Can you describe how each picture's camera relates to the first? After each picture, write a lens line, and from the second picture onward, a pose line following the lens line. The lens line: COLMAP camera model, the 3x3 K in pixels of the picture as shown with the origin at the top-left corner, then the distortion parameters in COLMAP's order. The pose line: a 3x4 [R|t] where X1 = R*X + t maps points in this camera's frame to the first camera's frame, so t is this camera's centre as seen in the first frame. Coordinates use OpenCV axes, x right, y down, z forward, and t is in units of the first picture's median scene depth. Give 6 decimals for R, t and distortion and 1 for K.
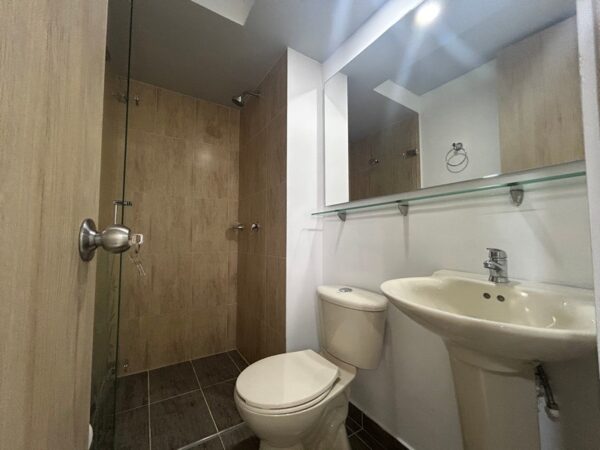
lens RADIAL K [[242.6, 0, 296.2], [0, 242.6, 225.2], [0, 0, 1]] dist [0.000192, -0.000196]
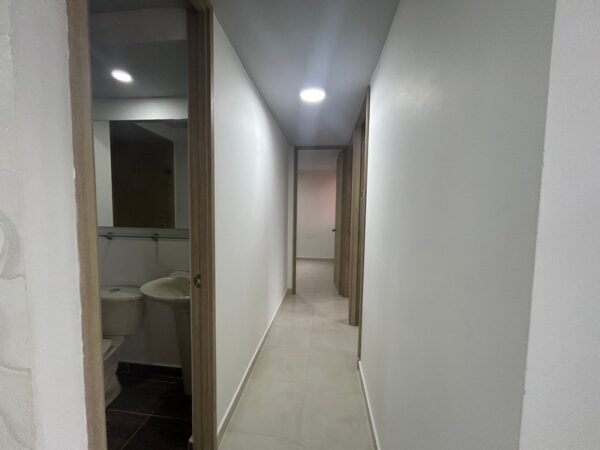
lens RADIAL K [[242.6, 0, 296.2], [0, 242.6, 225.2], [0, 0, 1]] dist [0.000192, -0.000196]
pose [[0.630462, -0.047915, 0.774739, -0.240337], [-0.060948, 0.991956, 0.110948, -0.386313], [-0.773823, -0.117167, 0.622470, -0.785179]]
